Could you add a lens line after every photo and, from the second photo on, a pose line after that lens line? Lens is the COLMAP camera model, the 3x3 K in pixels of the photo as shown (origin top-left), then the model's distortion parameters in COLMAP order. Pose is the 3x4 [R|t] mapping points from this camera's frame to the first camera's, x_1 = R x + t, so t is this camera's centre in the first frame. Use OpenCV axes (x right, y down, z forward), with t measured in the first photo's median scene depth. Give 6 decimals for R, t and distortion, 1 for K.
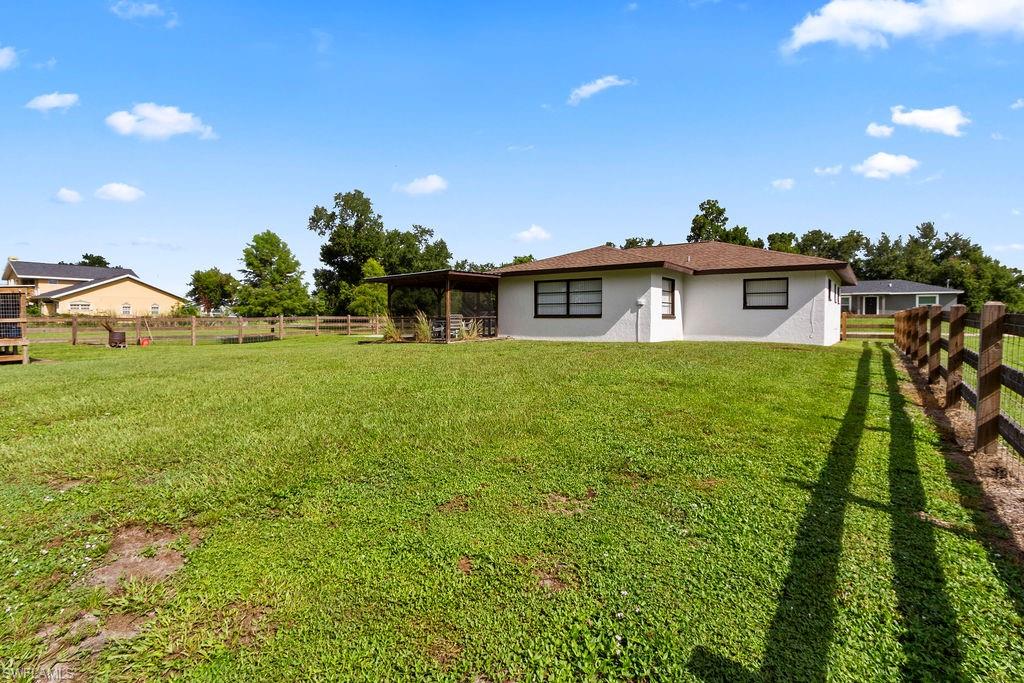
lens RADIAL K [[489.0, 0, 505.6], [0, 489.0, 327.7], [0, 0, 1]] dist [0.003706, -0.000139]
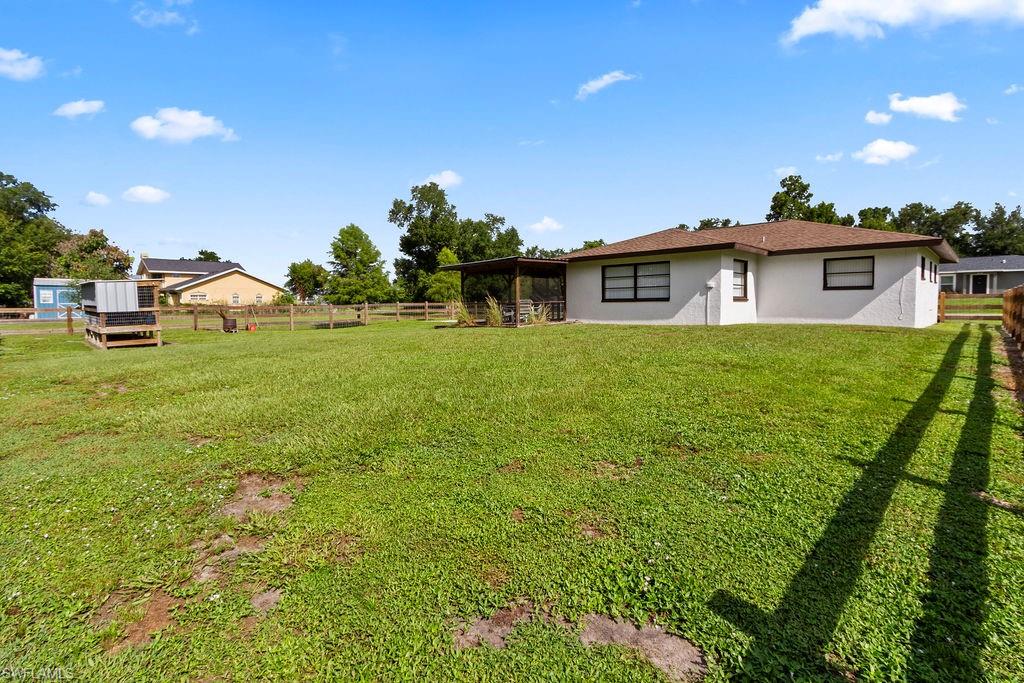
lens RADIAL K [[489.0, 0, 505.6], [0, 489.0, 327.7], [0, 0, 1]] dist [0.003706, -0.000139]
pose [[0.988222, -0.002492, -0.153007, 0.047483], [0.006793, 0.999596, 0.027594, 0.010573], [0.152877, -0.028308, 0.987840, -0.092296]]
